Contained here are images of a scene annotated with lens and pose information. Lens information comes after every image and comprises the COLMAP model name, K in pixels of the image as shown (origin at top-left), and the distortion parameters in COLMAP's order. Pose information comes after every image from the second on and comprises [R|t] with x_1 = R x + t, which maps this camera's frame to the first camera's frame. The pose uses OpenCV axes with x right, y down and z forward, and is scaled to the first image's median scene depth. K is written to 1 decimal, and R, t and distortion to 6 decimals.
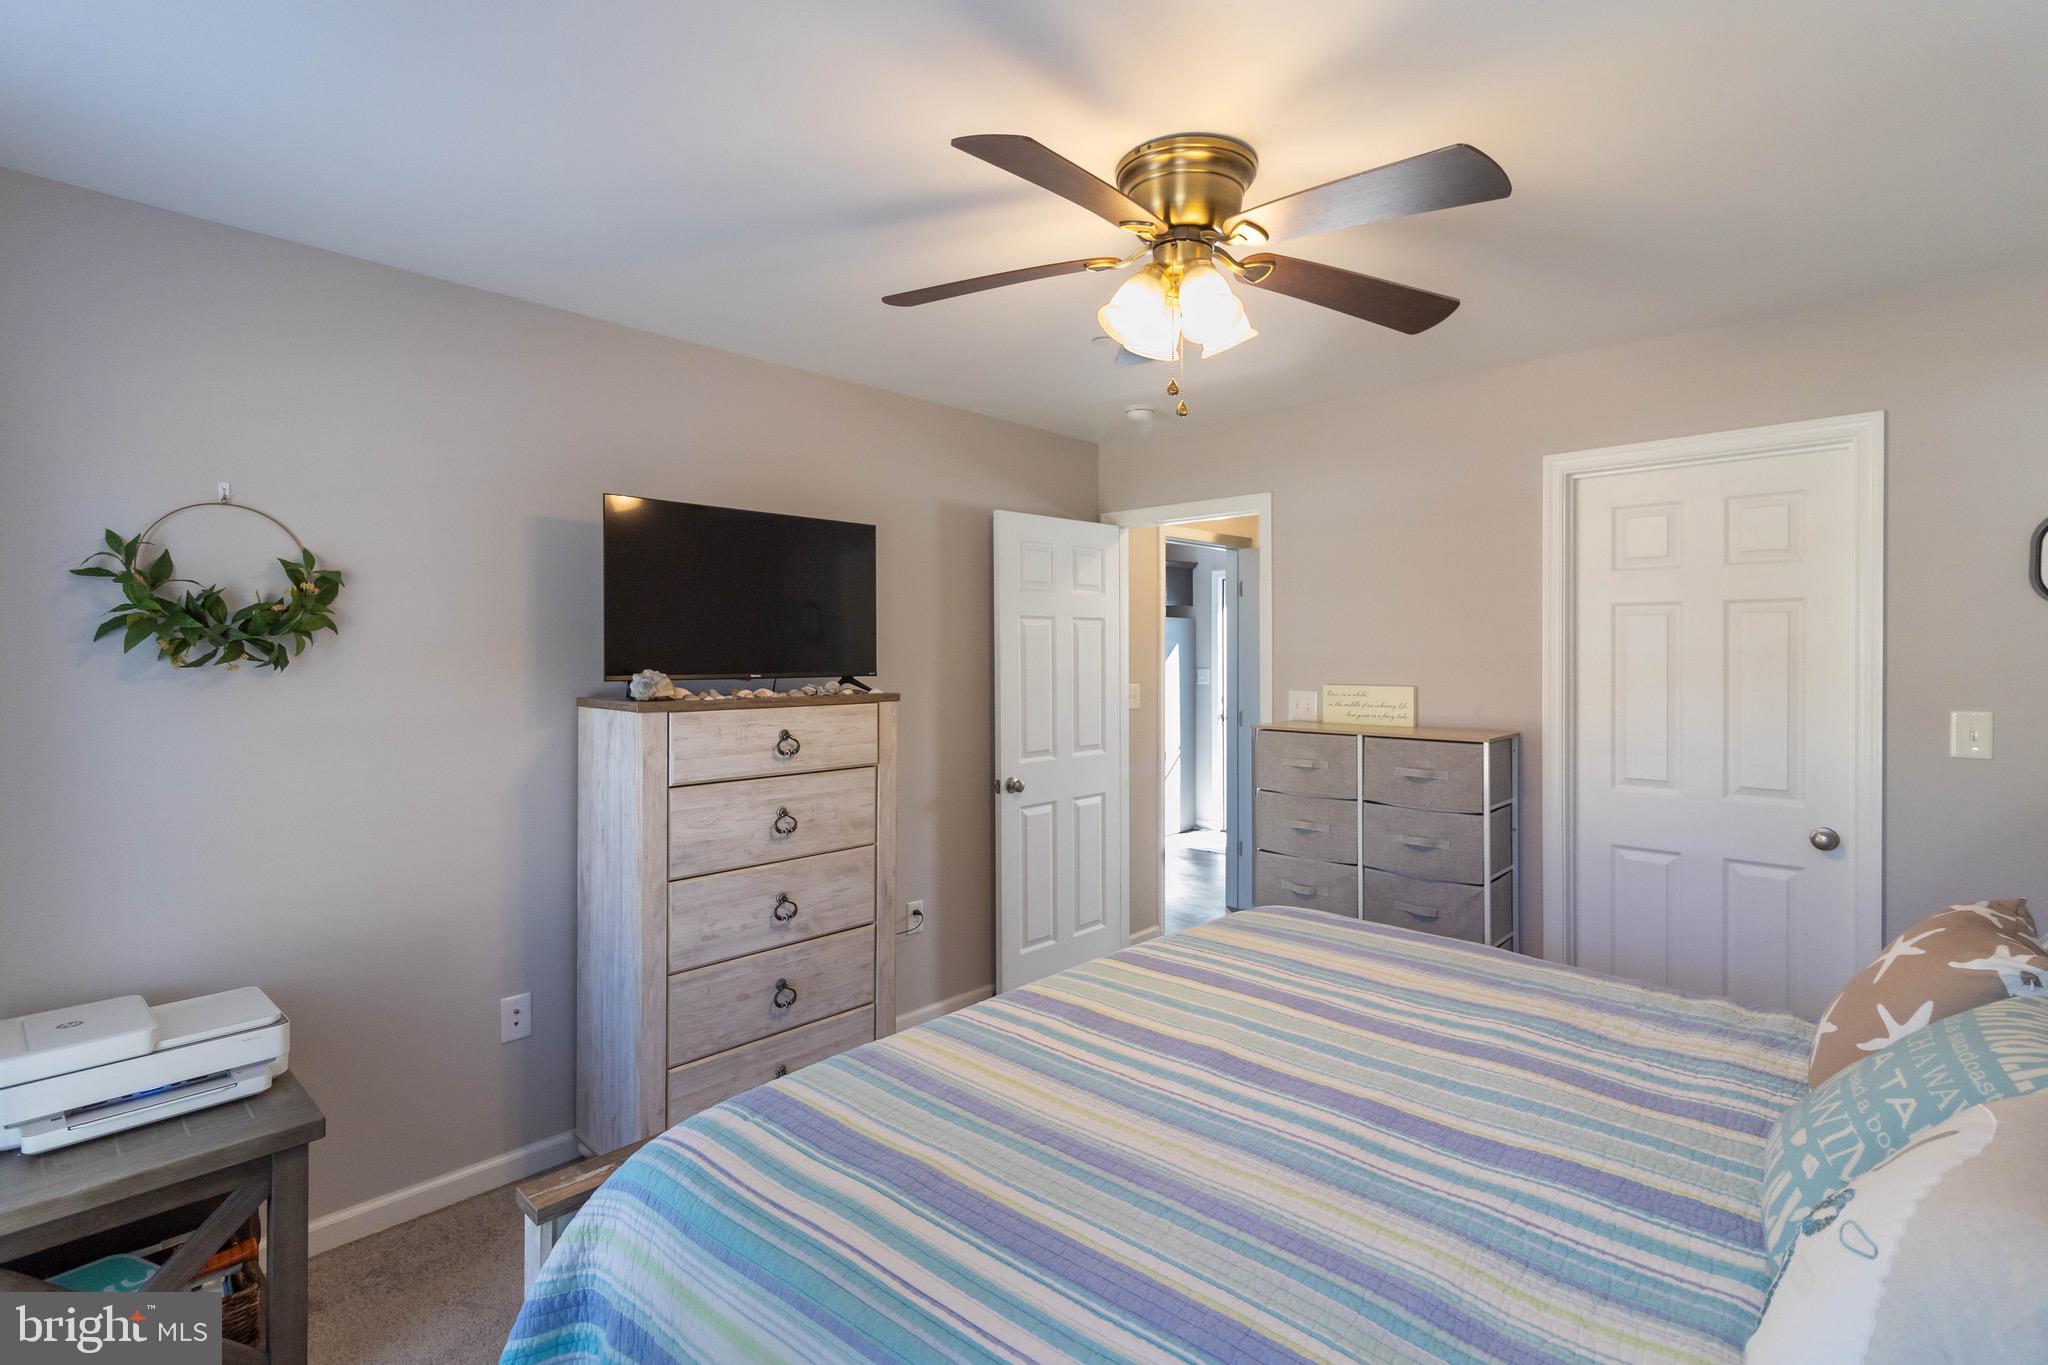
lens RADIAL K [[919.3, 0, 1030.0], [0, 919.3, 652.7], [0, 0, 1]] dist [-0.001079, -0.000248]
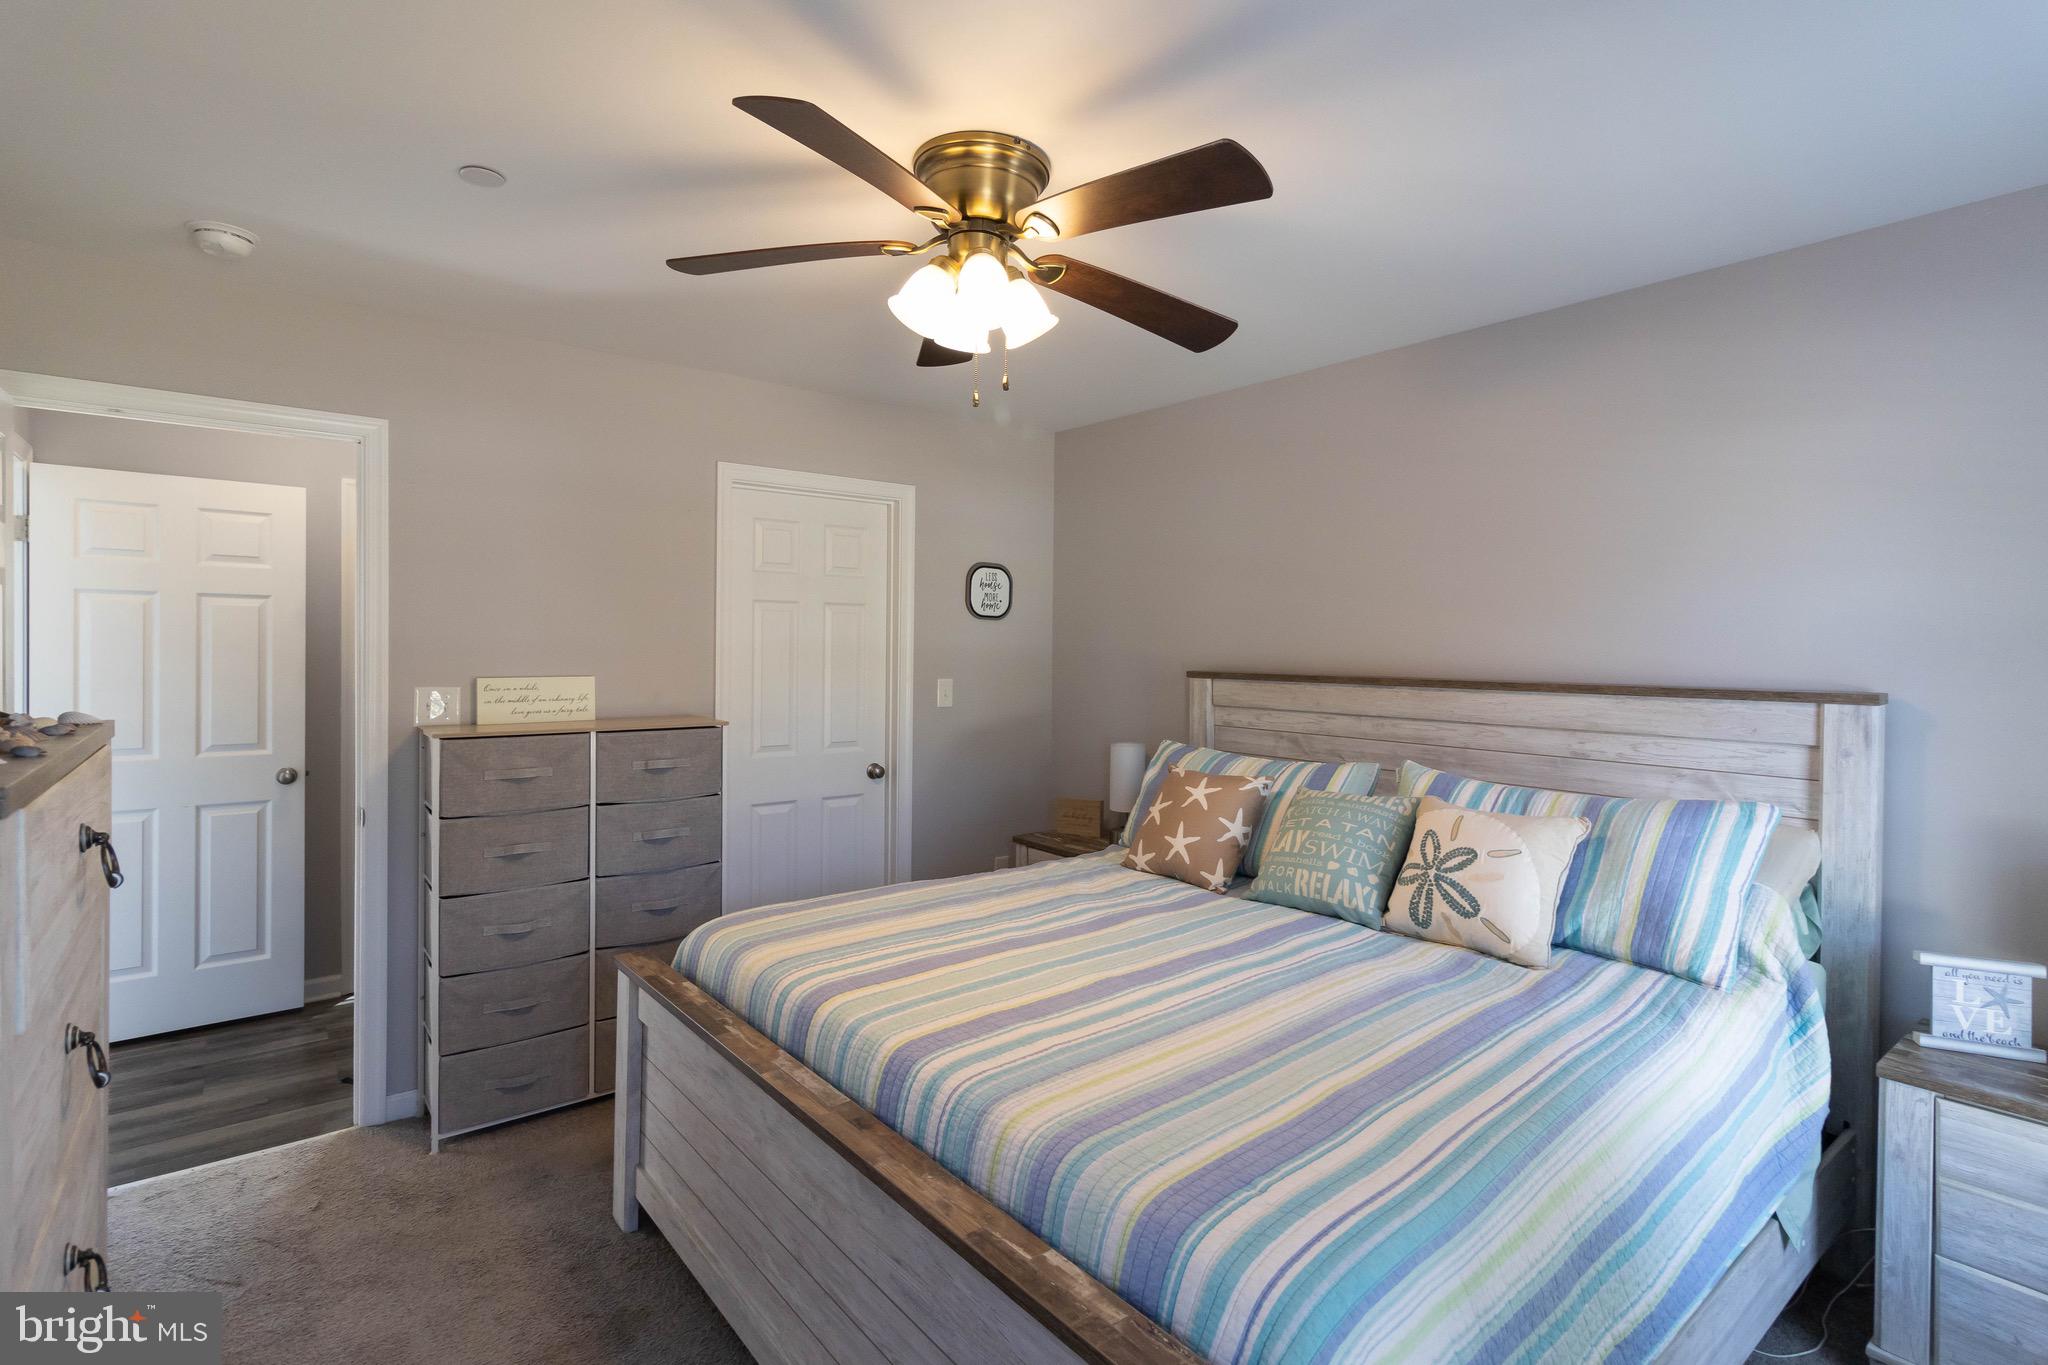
lens RADIAL K [[953.1, 0, 1029.9], [0, 953.1, 647.9], [0, 0, 1]] dist [-0.001612, -0.001542]
pose [[0.155257, 0.000810, 0.987874, -0.646719], [-0.008725, 0.999962, 0.000551, 0.005475], [-0.987836, -0.008705, 0.155259, 0.579365]]
